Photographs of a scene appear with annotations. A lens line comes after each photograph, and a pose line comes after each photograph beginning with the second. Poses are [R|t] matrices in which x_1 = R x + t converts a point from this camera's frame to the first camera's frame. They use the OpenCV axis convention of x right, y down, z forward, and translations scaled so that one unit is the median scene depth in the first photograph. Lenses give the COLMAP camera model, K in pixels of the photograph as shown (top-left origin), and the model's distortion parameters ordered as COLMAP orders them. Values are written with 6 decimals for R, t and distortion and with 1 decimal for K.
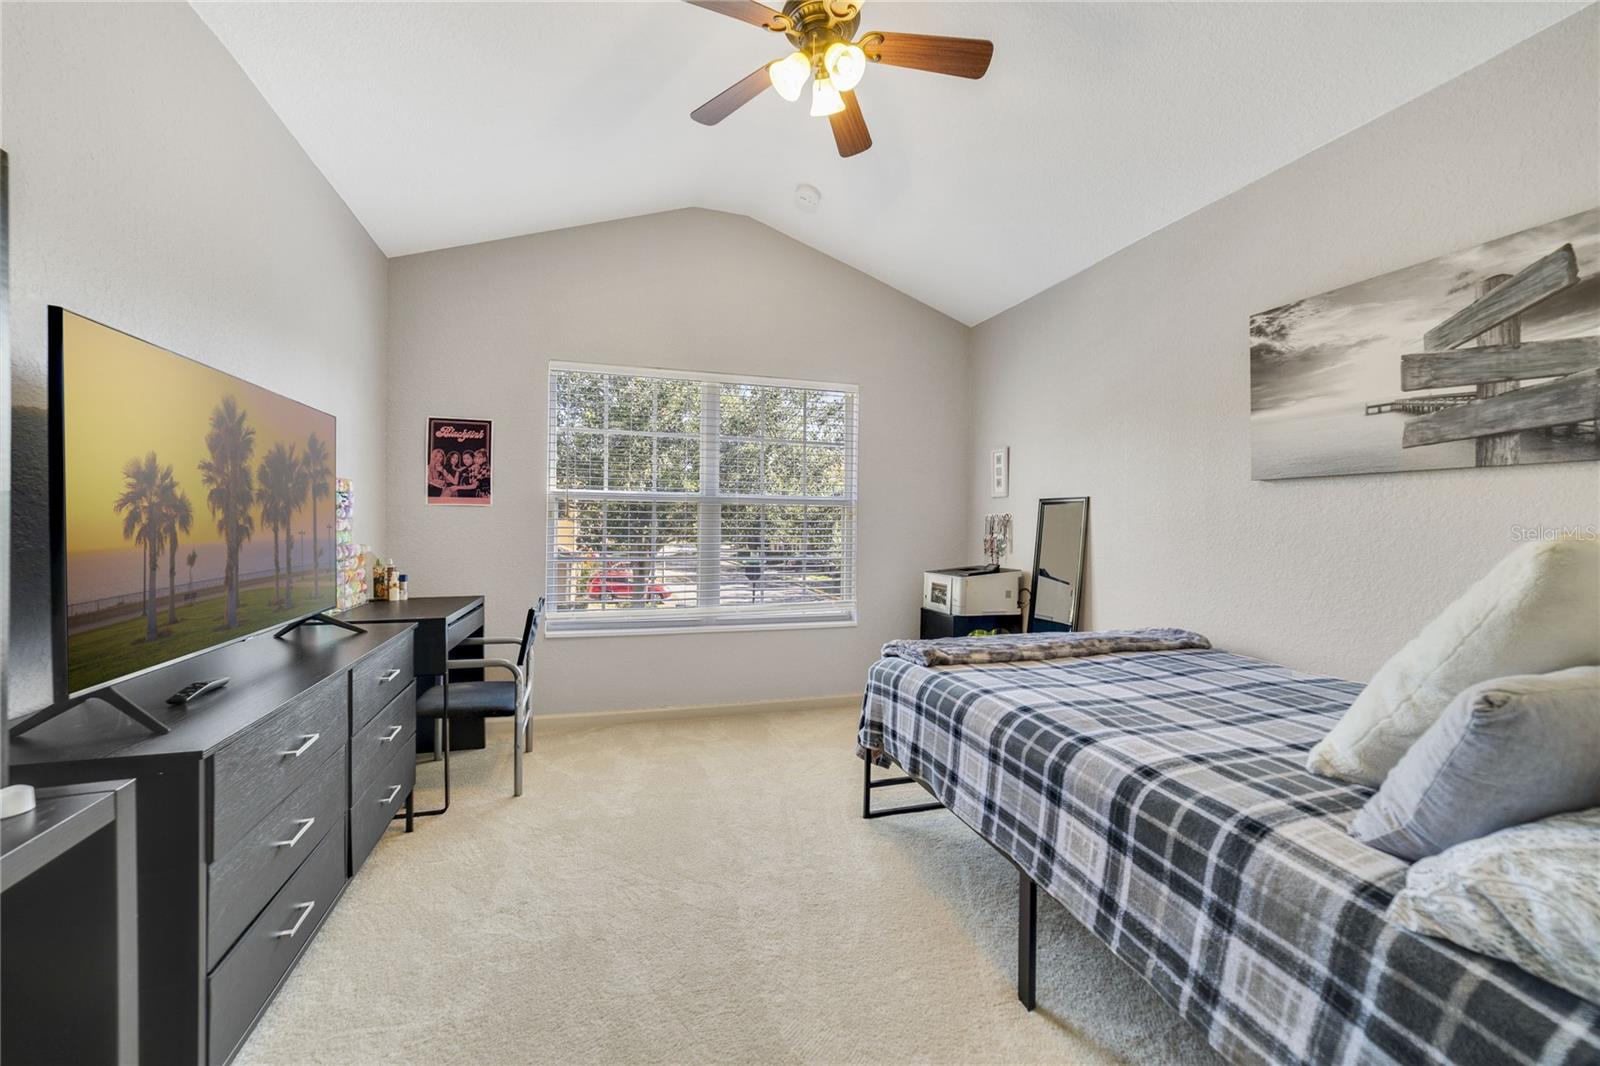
lens RADIAL K [[618.2, 0, 785.0], [0, 618.2, 523.4], [0, 0, 1]] dist [-0.030053, 0.009322]
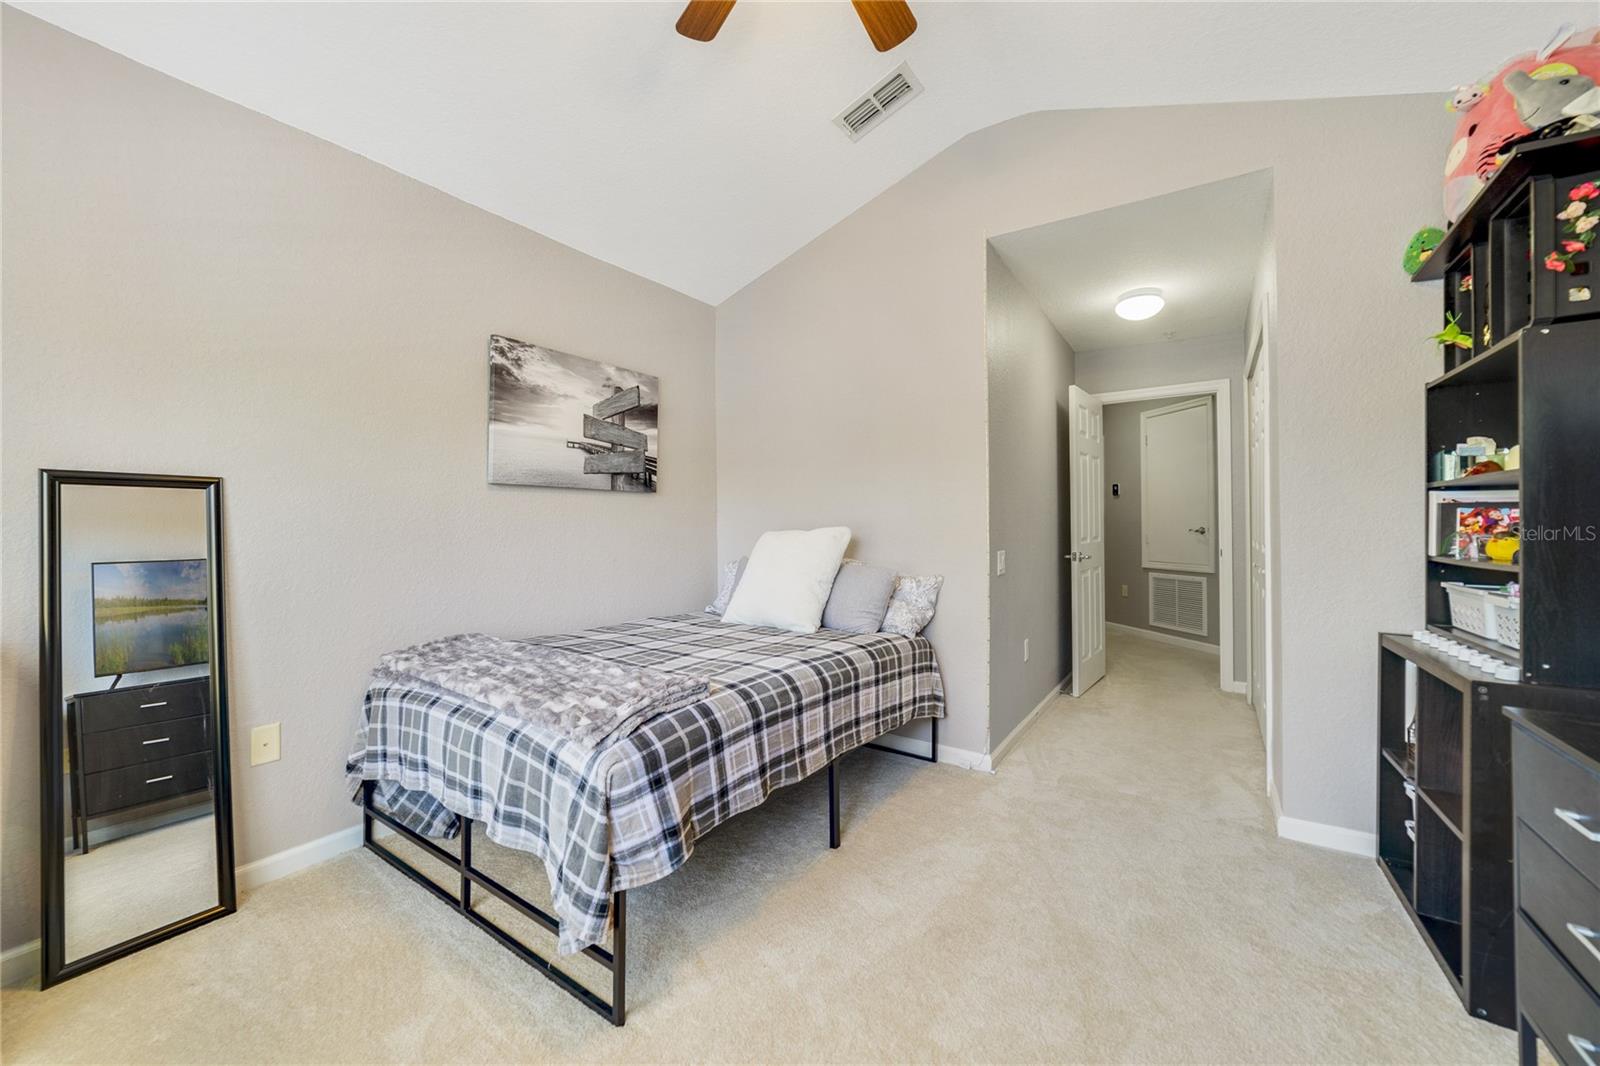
lens RADIAL K [[618.2, 0, 785.0], [0, 618.2, 523.4], [0, 0, 1]] dist [-0.030053, 0.009322]
pose [[-0.623244, 0.002884, 0.782022, -0.511890], [0.003911, 0.999992, -0.000571, 0.005134], [-0.782018, 0.002702, -0.623250, 1.526230]]
